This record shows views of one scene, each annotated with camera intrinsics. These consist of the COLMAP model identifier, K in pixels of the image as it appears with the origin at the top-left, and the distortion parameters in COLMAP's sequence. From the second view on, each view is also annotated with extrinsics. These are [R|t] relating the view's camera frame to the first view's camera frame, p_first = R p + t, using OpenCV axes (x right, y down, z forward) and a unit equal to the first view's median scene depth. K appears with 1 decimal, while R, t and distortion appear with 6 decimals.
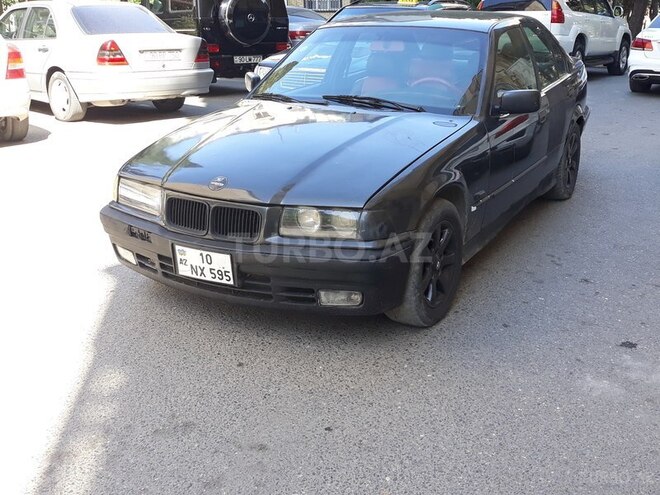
lens RADIAL K [[784.0, 0, 330.0], [0, 784.0, 247.5], [0, 0, 1]] dist [0.208811, -0.780830]
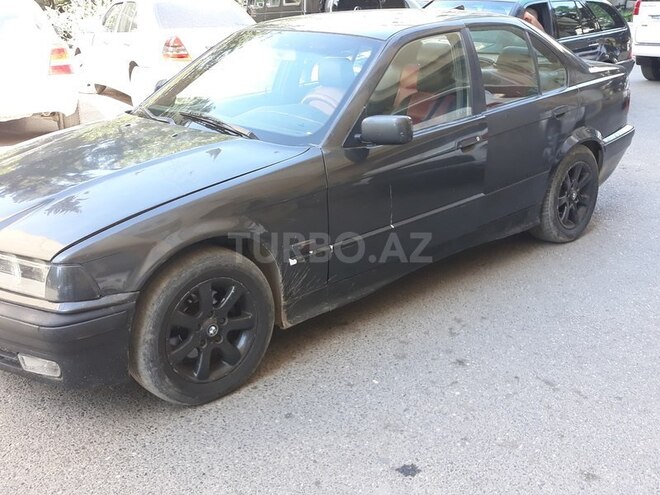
lens RADIAL K [[784.0, 0, 330.0], [0, 784.0, 247.5], [0, 0, 1]] dist [0.208811, -0.780830]
pose [[0.956776, 0.081567, -0.279153, 0.436688], [-0.077136, 0.996659, 0.026842, -0.087510], [0.280410, -0.004149, 0.959871, 0.233857]]
